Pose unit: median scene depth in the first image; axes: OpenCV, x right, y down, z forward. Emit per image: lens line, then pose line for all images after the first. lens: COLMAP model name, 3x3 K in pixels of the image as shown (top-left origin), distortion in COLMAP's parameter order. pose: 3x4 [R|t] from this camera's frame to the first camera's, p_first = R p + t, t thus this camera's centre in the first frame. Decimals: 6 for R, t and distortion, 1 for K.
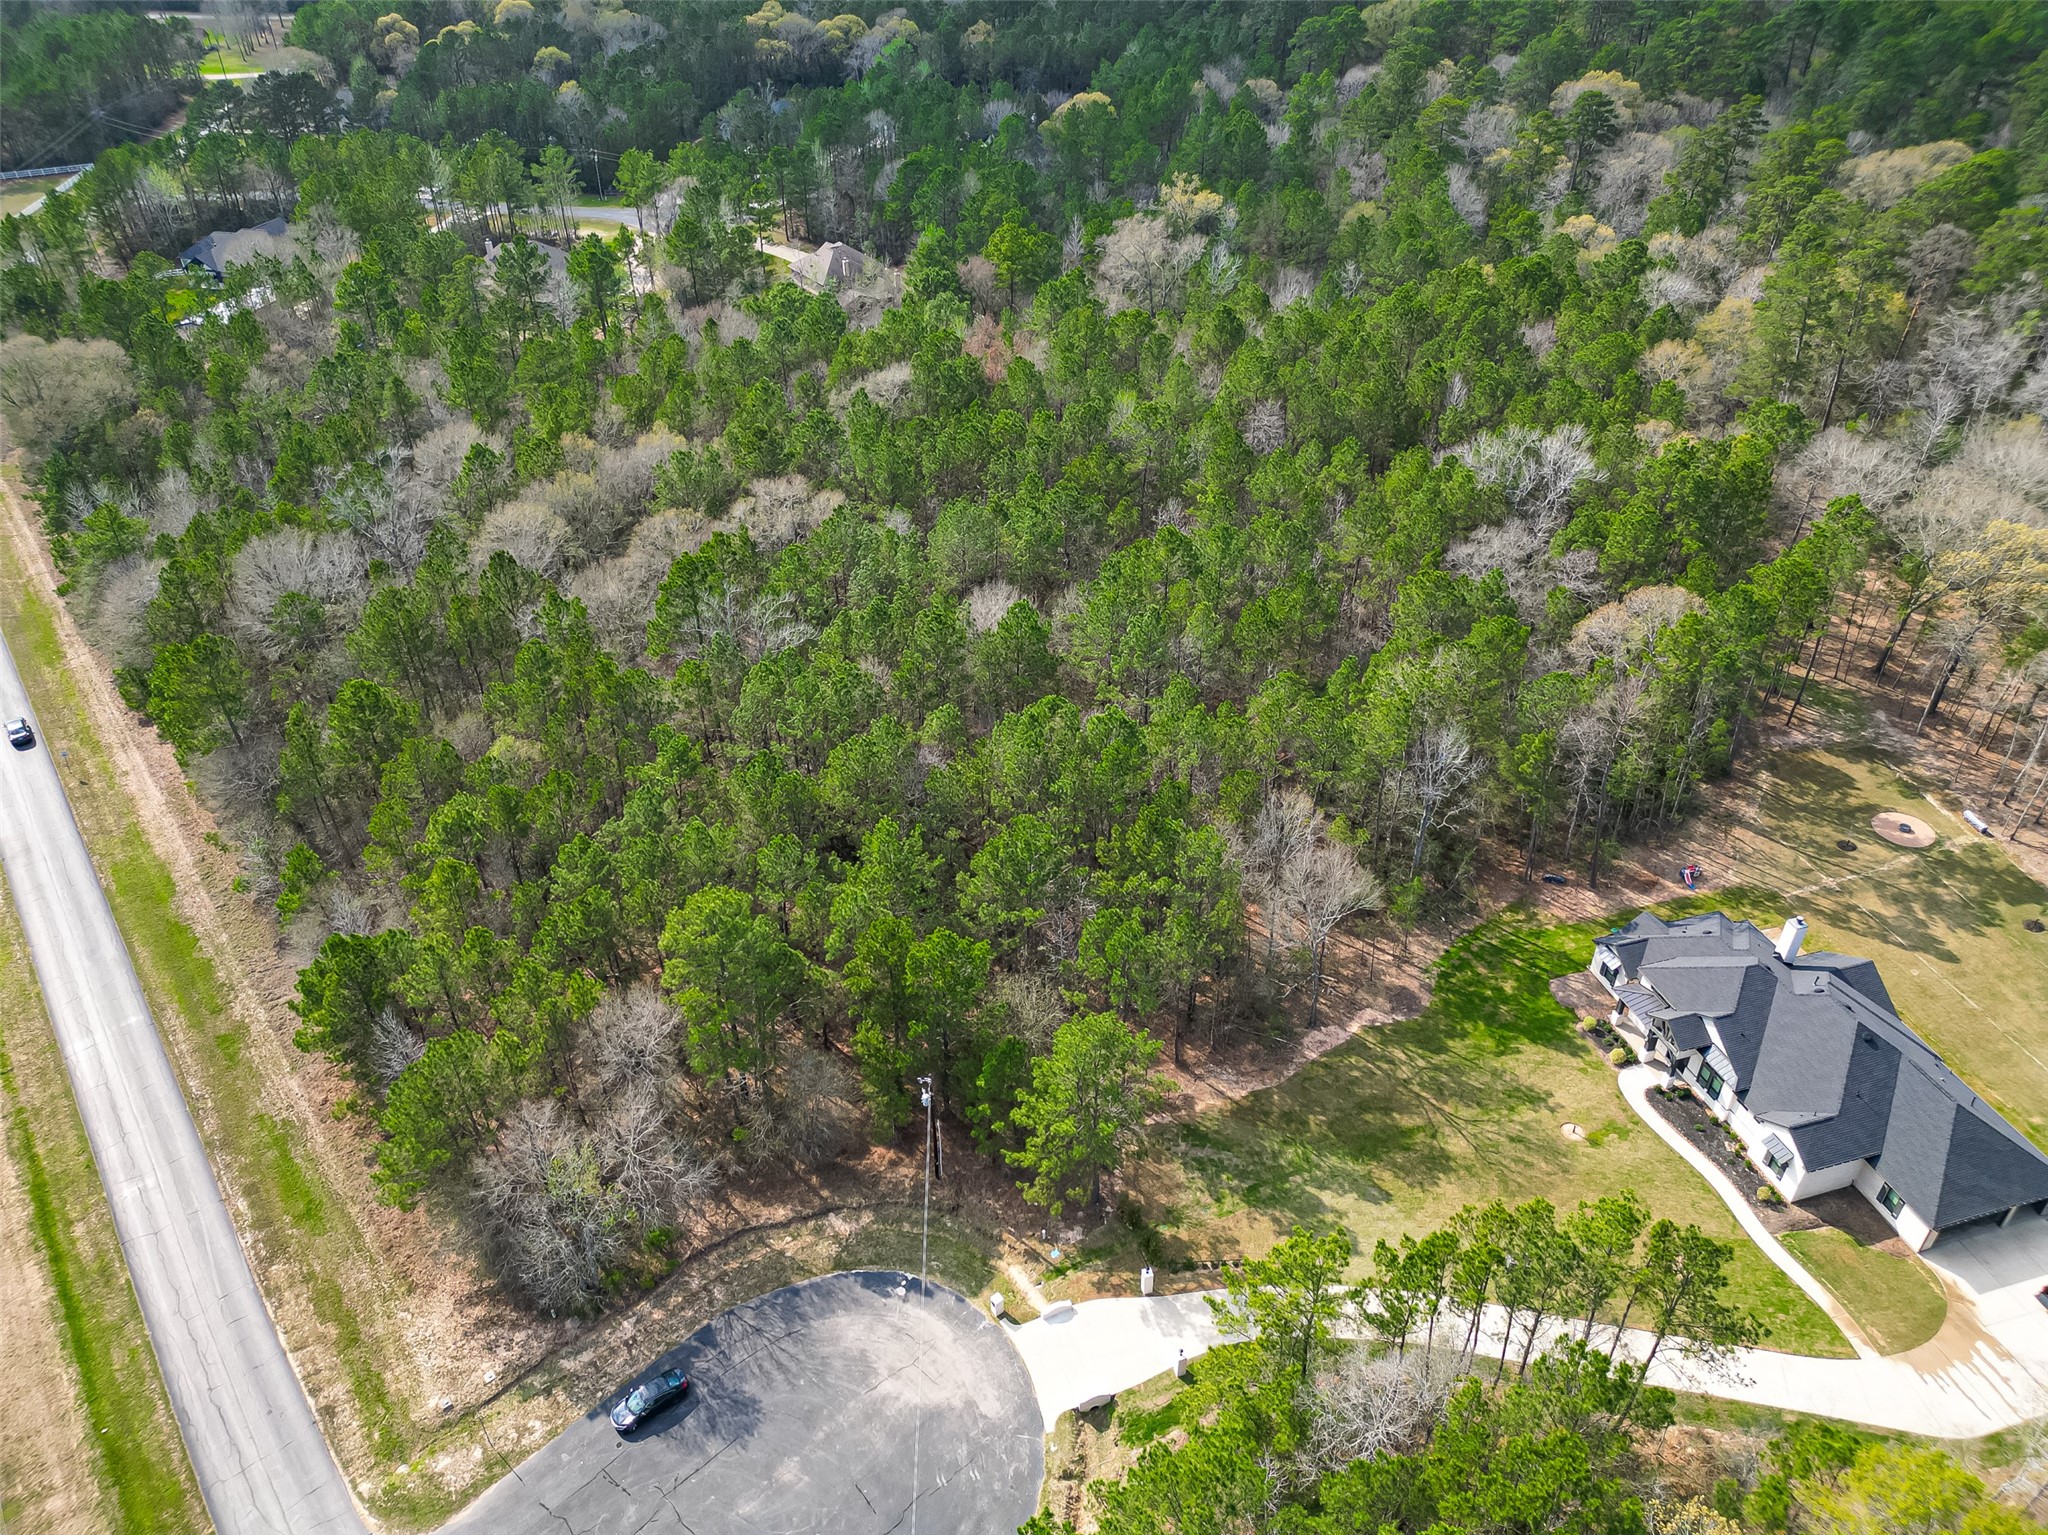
lens RADIAL K [[1423.6, 0, 1022.8], [0, 1423.6, 766.1], [0, 0, 1]] dist [0.077817, -0.072555]
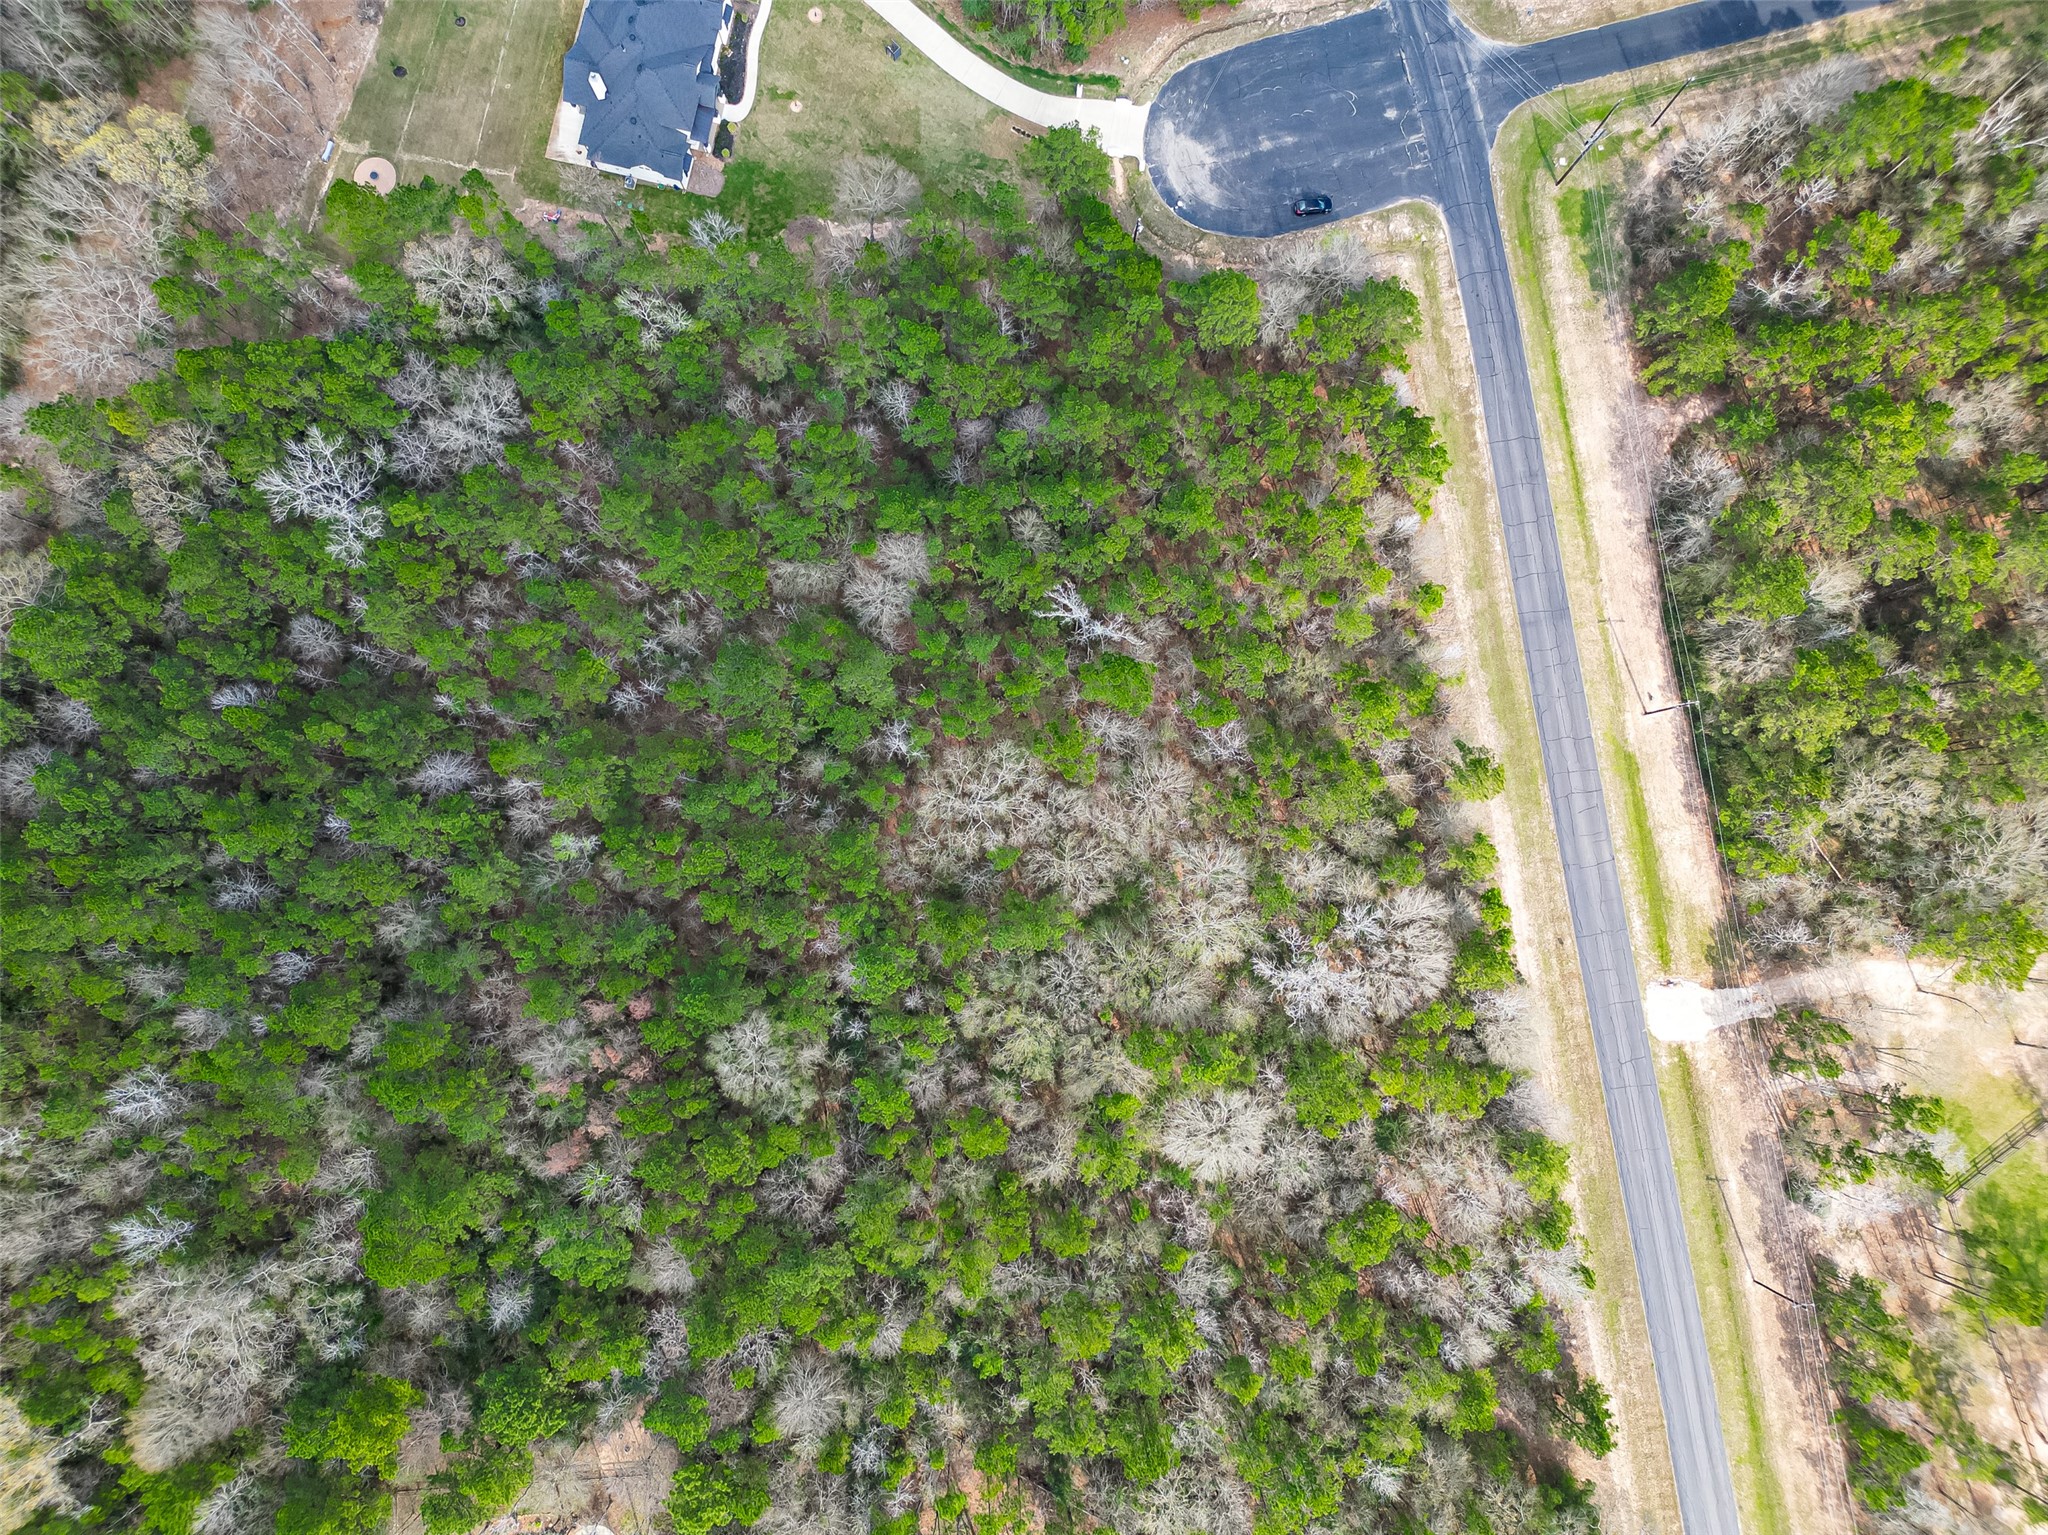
lens RADIAL K [[1423.6, 0, 1022.8], [0, 1423.6, 766.1], [0, 0, 1]] dist [0.077817, -0.072555]
pose [[-0.871557, -0.488320, 0.043947, -0.306934], [0.291072, -0.443205, 0.847848, -1.436234], [-0.394544, 0.751740, 0.528415, 0.557025]]
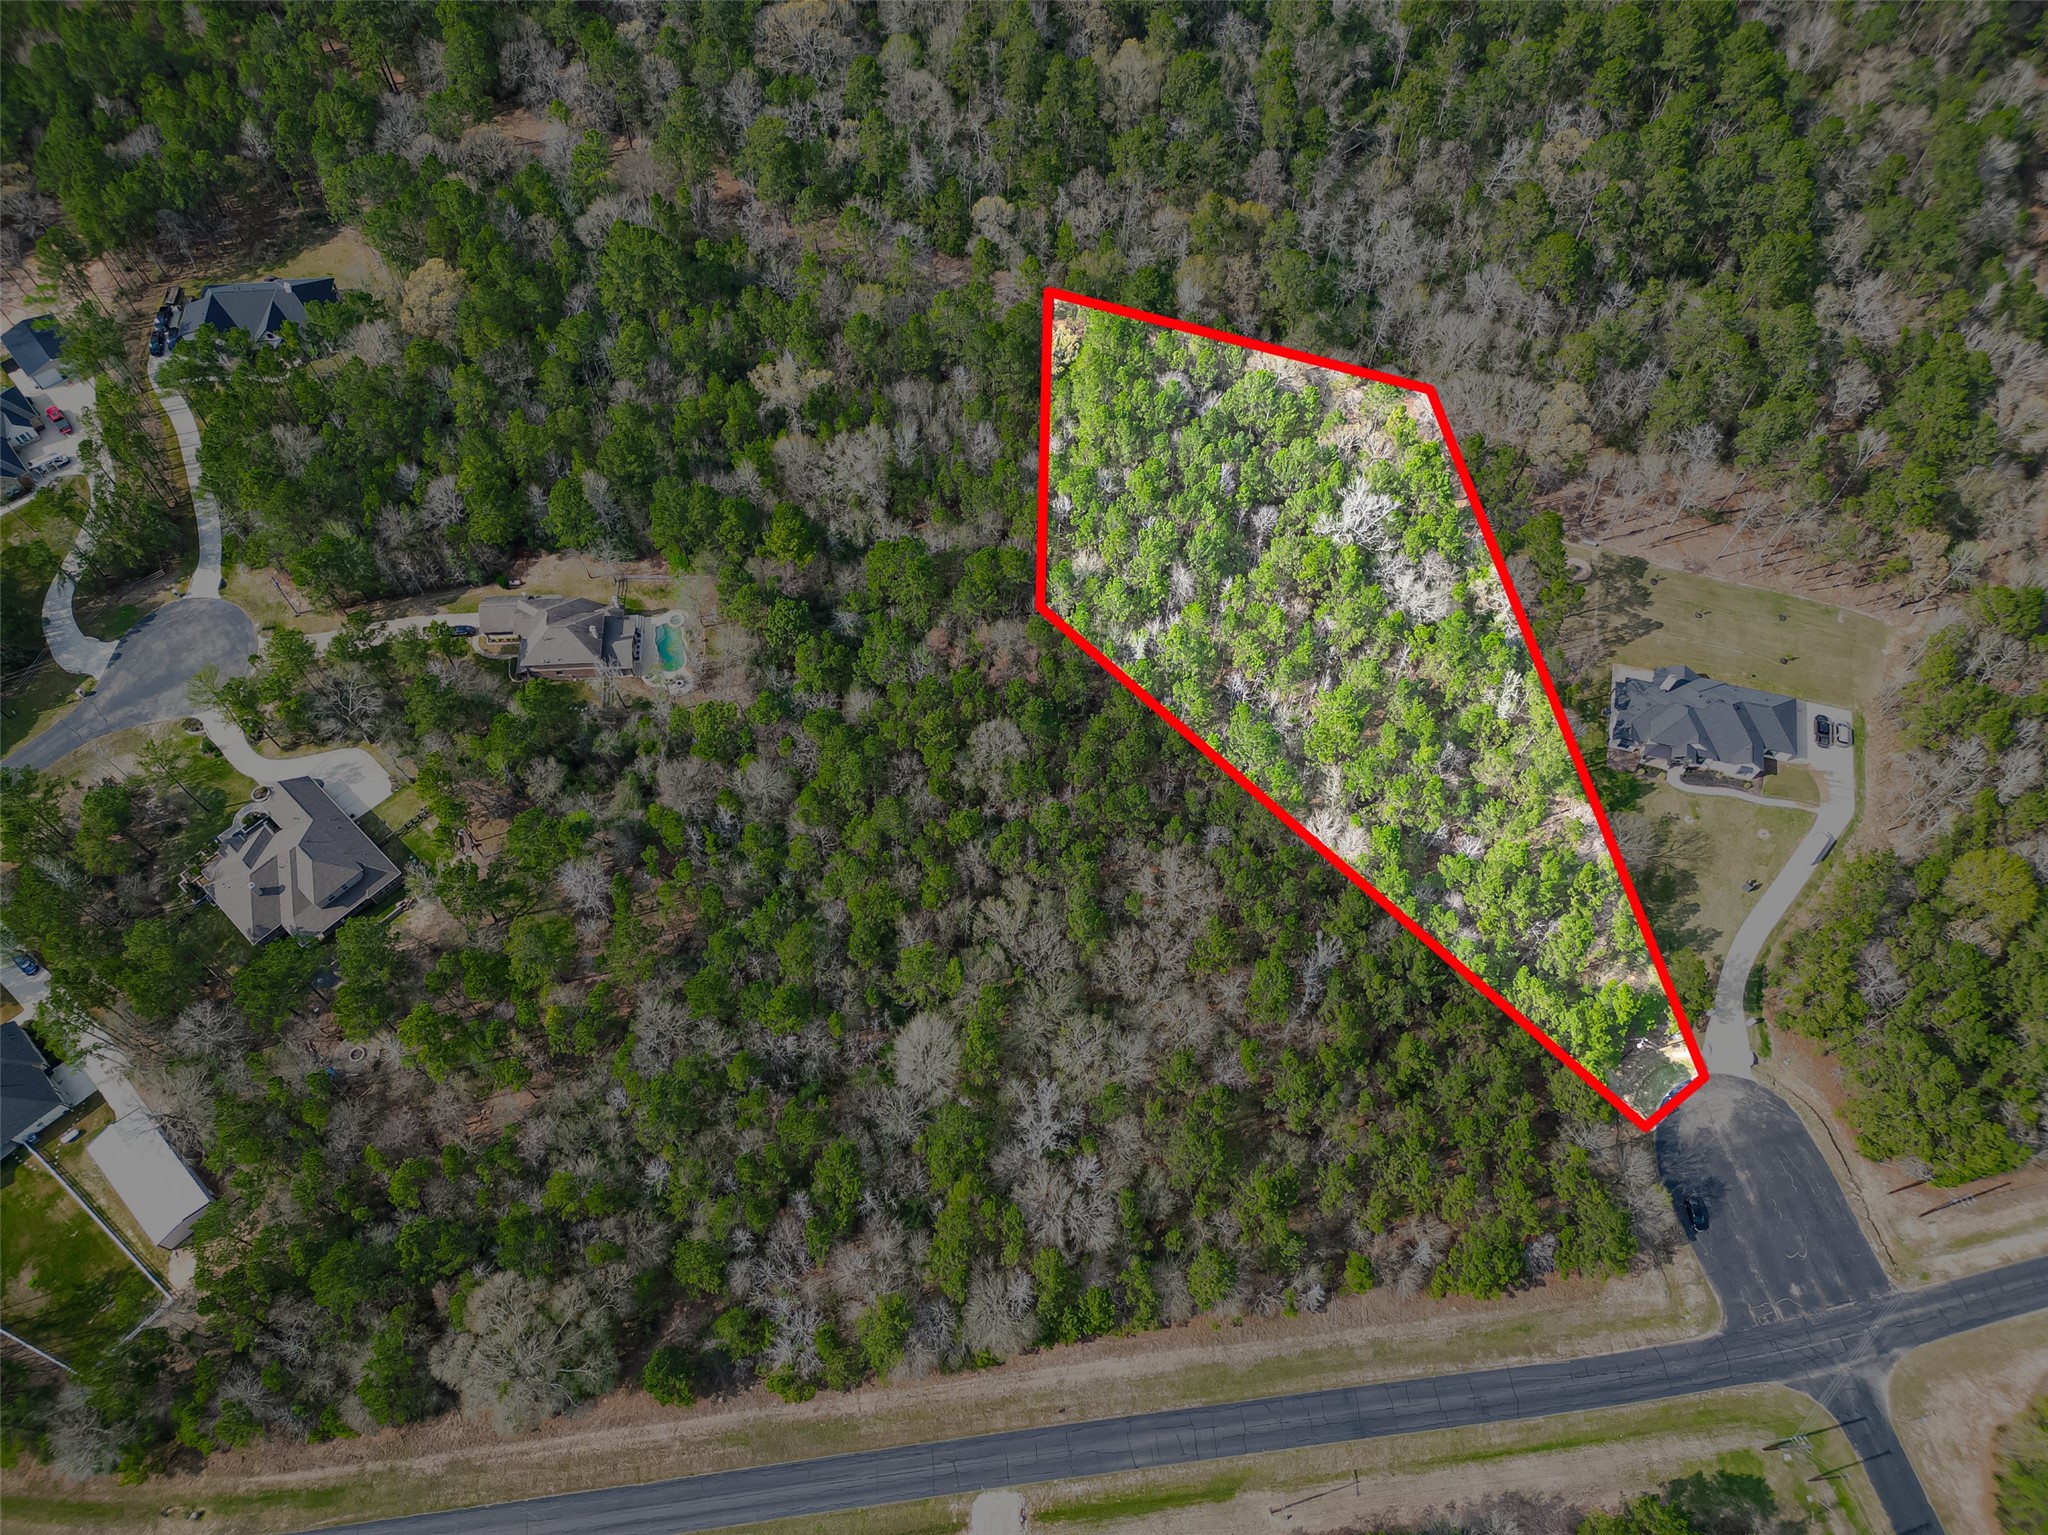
lens RADIAL K [[1423.6, 0, 1022.8], [0, 1423.6, 766.1], [0, 0, 1]] dist [0.077817, -0.072555]
pose [[0.509277, -0.742165, 0.435693, -1.067705], [0.493359, 0.666591, 0.558796, -1.567287], [-0.705148, -0.069629, 0.705633, 0.127037]]
